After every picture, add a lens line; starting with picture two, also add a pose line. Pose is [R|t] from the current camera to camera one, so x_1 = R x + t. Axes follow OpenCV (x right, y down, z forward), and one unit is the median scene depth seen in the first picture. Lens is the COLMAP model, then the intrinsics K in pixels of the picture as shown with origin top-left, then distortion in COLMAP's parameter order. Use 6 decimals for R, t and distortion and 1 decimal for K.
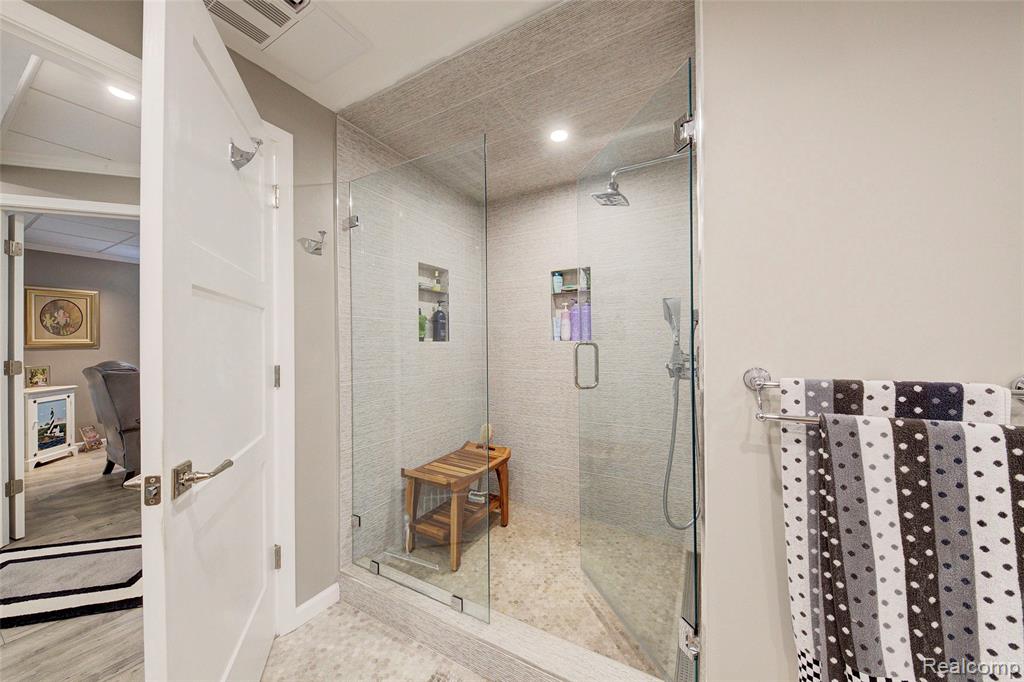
lens RADIAL K [[349.2, 0, 514.8], [0, 349.2, 340.9], [0, 0, 1]] dist [-0.000786, -0.003511]
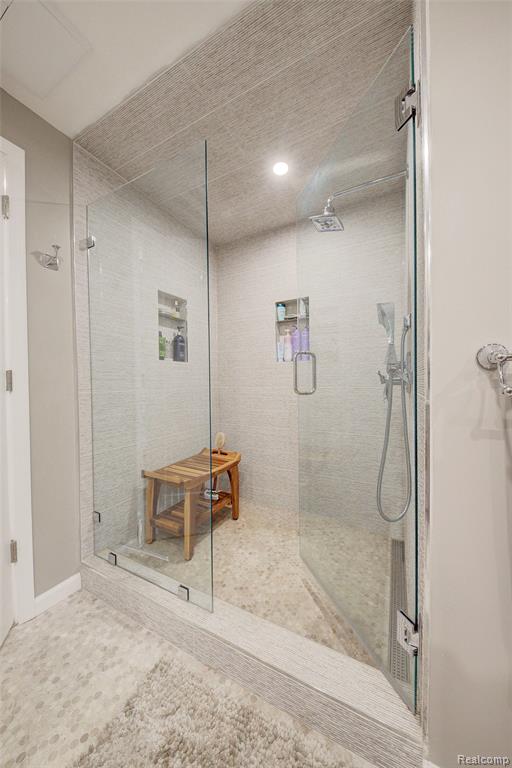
lens RADIAL K [[261.9, 0, 258.1], [0, 261.9, 384.2], [0, 0, 1]] dist [-0.000786, -0.003511]
pose [[0.999823, -0.002736, 0.018621, 0.042171], [0.002430, 0.999862, 0.016412, 0.087650], [-0.018663, -0.016364, 0.999692, 0.177620]]
